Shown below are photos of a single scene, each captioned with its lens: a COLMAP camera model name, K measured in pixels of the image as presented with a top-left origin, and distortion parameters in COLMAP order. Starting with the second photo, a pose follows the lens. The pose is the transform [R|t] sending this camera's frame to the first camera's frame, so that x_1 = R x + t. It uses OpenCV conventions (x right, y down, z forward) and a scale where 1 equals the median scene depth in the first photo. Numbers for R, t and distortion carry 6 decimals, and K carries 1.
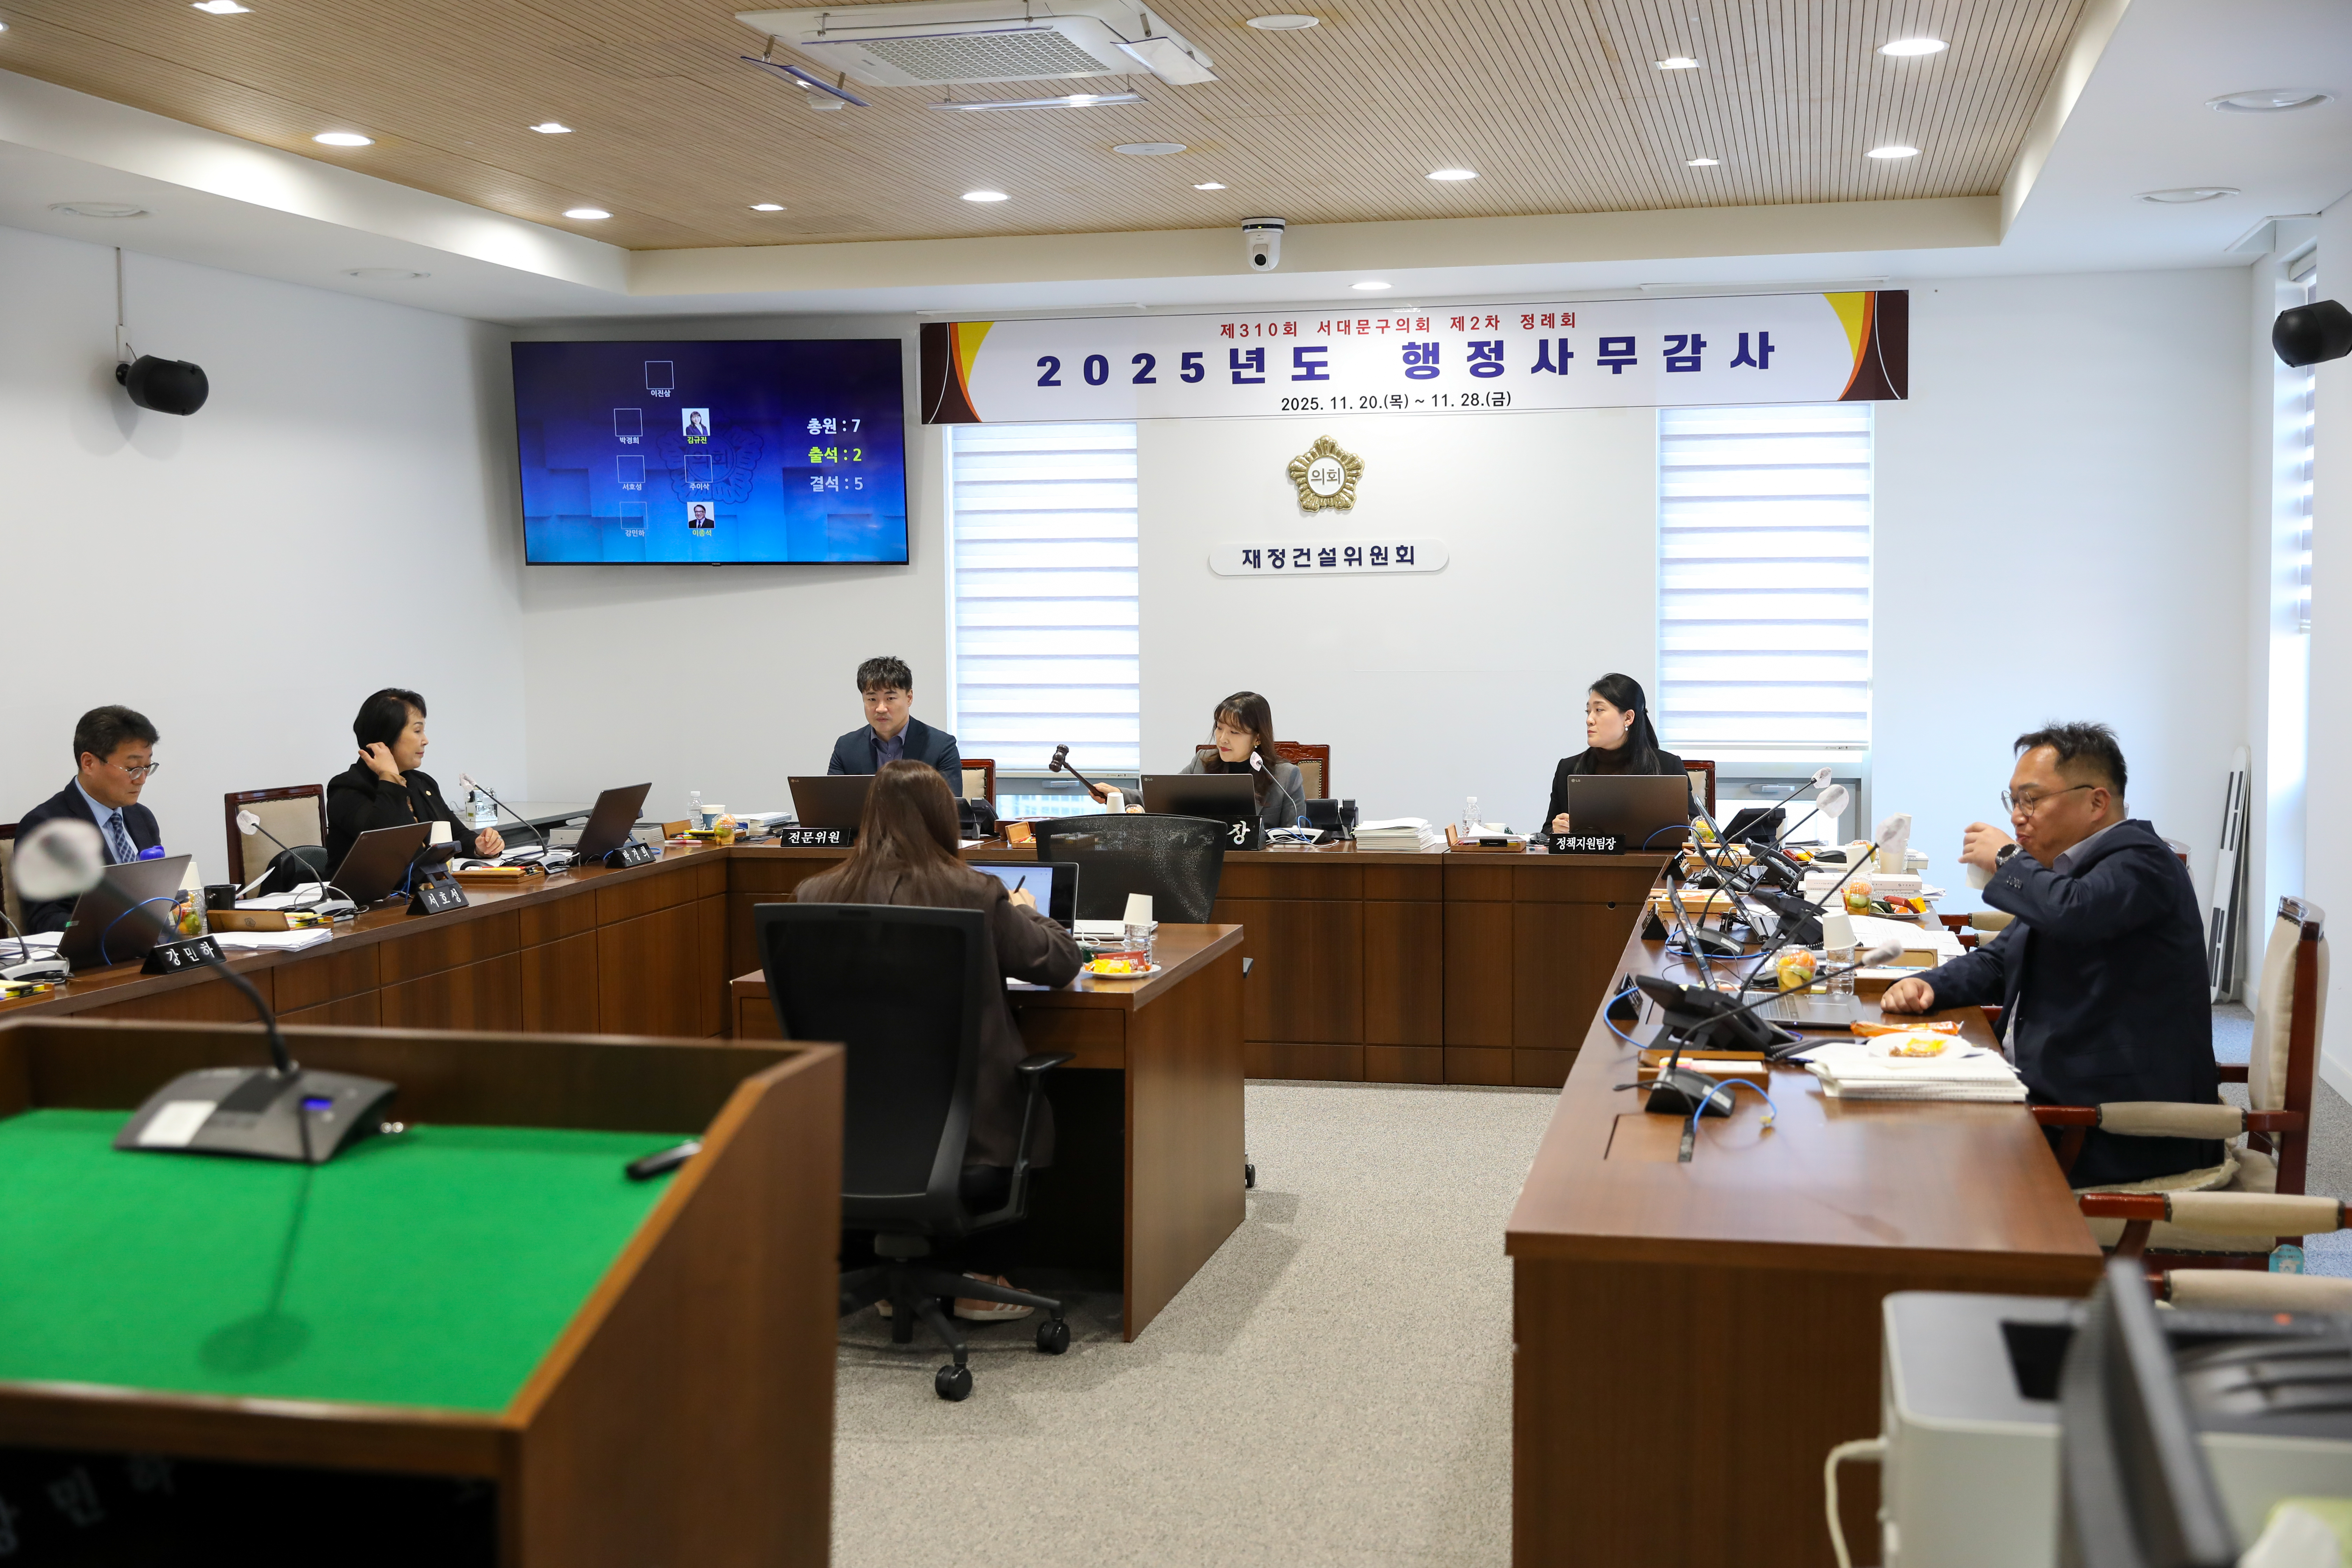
lens RADIAL K [[2894.5, 0, 1176.0], [0, 2894.5, 784.0], [0, 0, 1]] dist [0.847442, -0.000321]
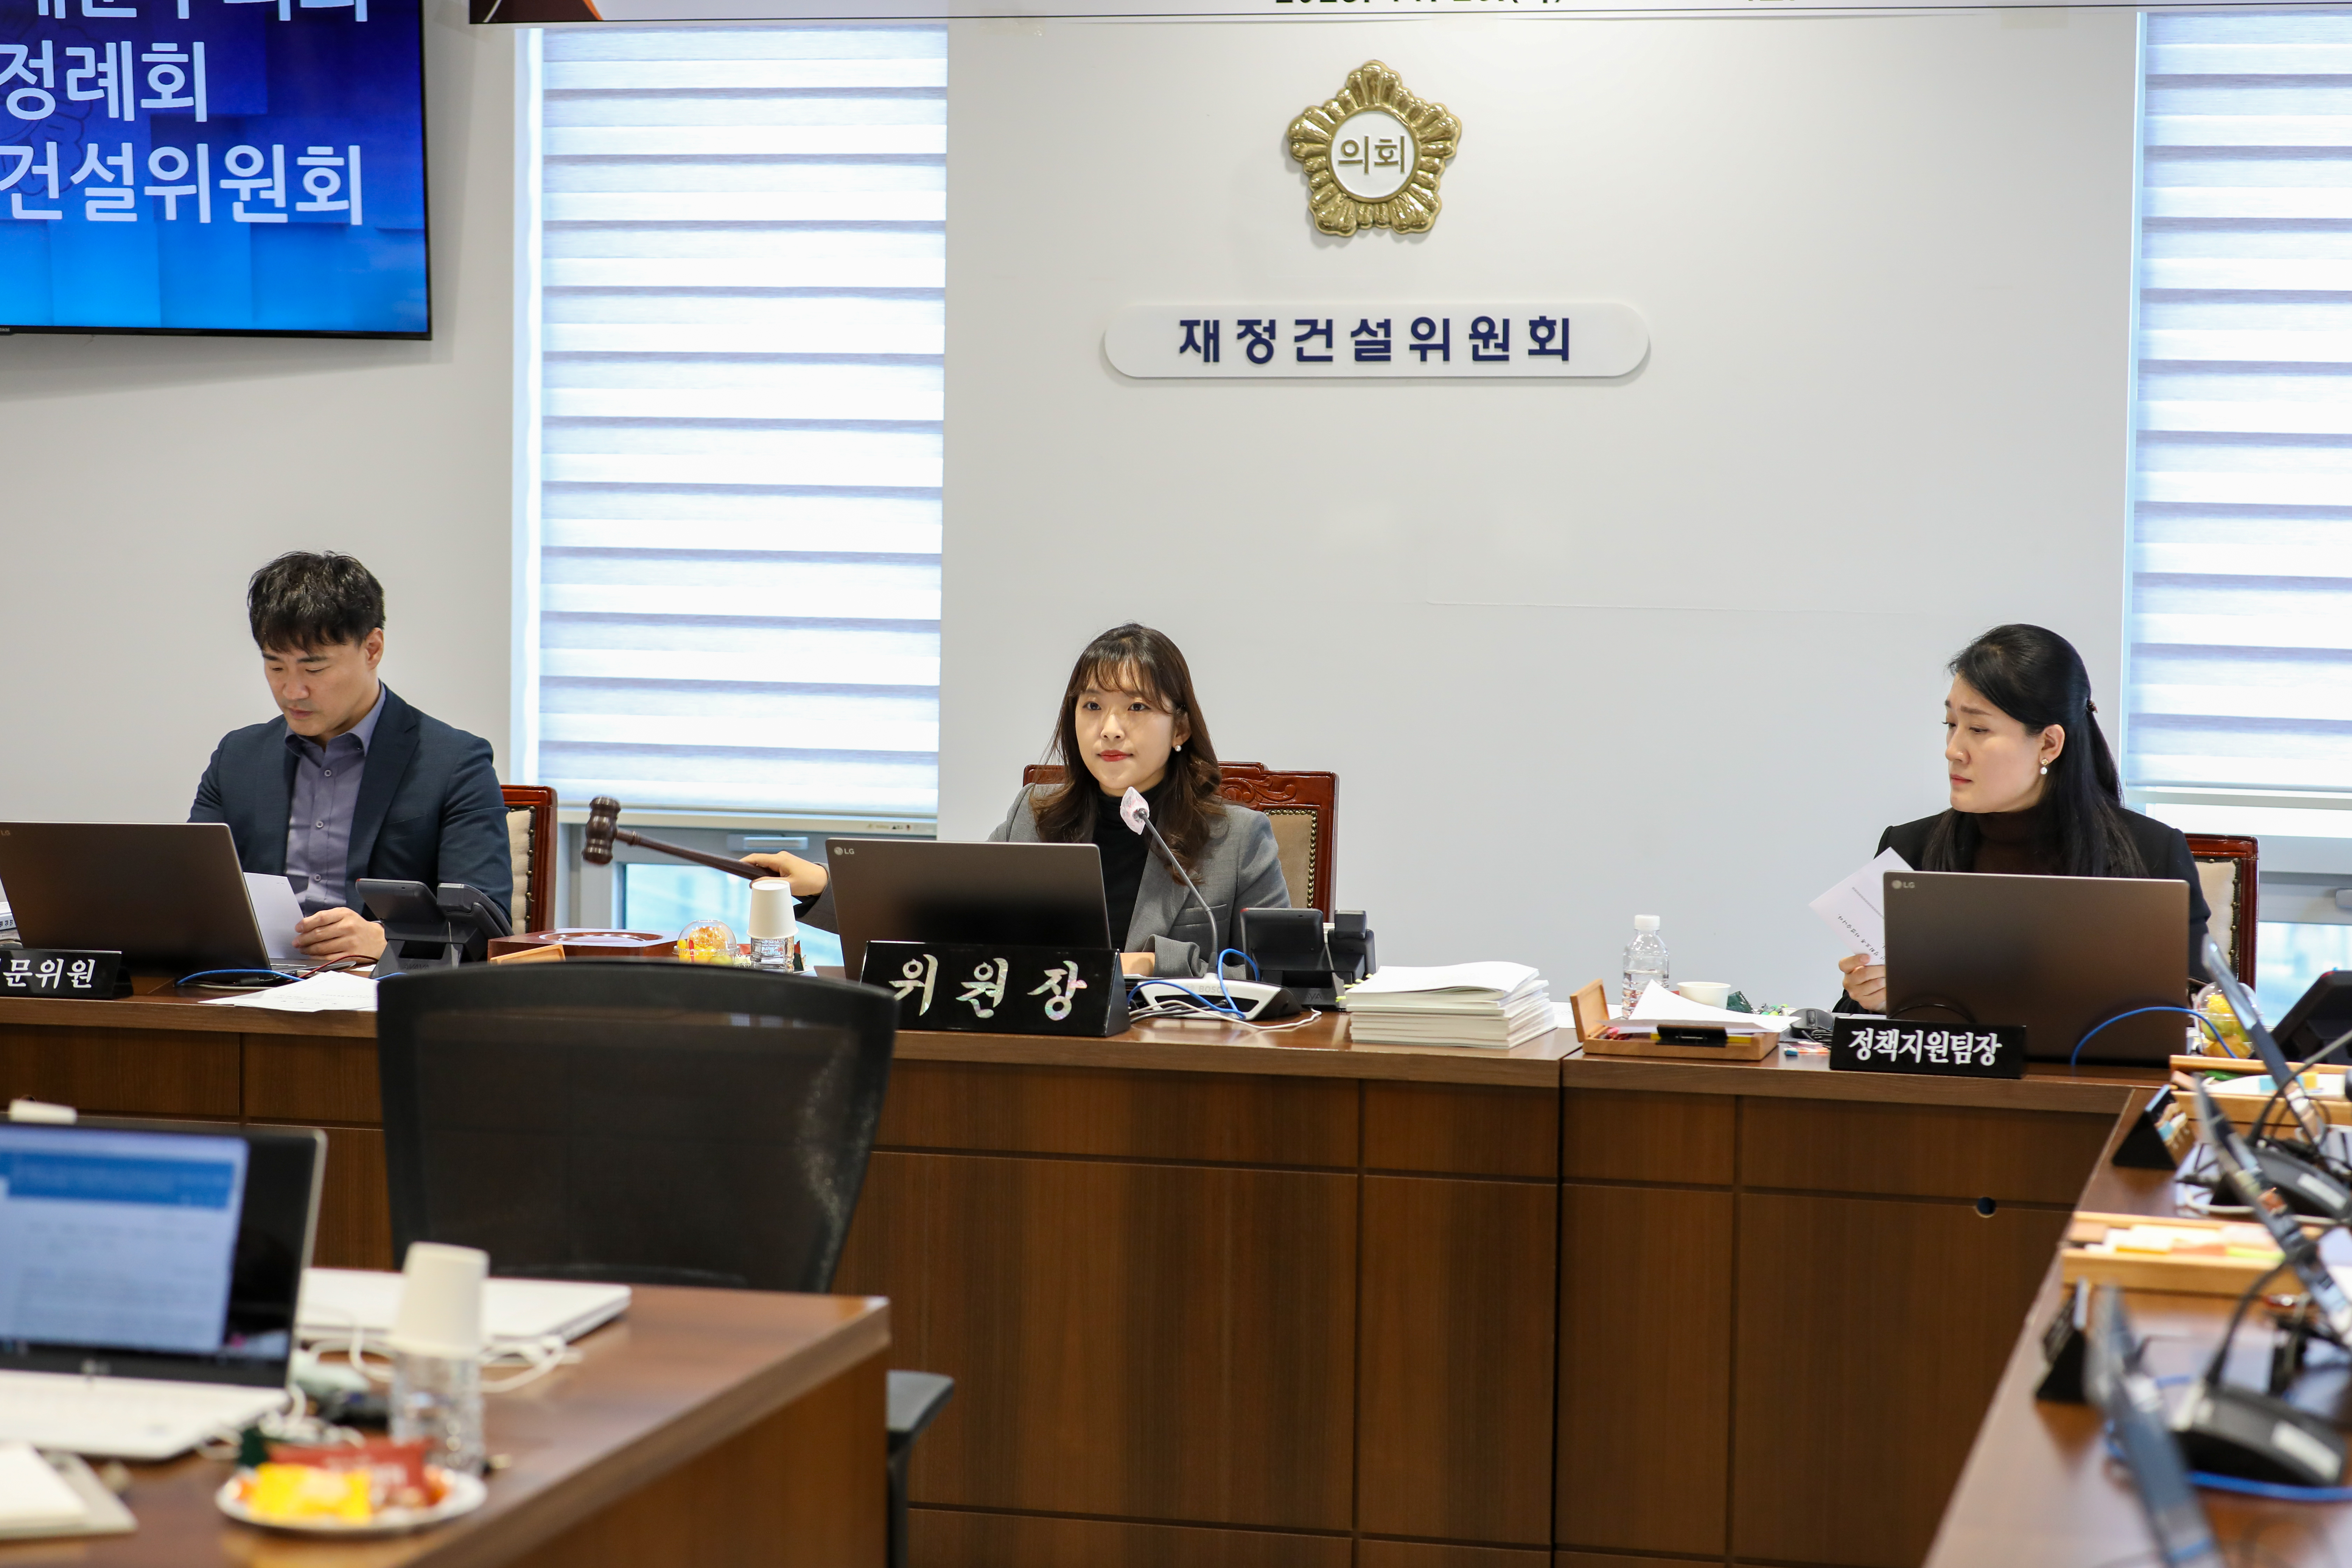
lens RADIAL K [[4412.5, 0, 1176.0], [0, 4412.5, 784.0], [0, 0, 1]] dist [0.417103, 0.054458]
pose [[0.998226, 0.025236, -0.053934, 0.063146], [-0.025497, 0.999666, -0.004150, -0.008582], [0.053812, 0.005518, 0.998536, 0.355836]]
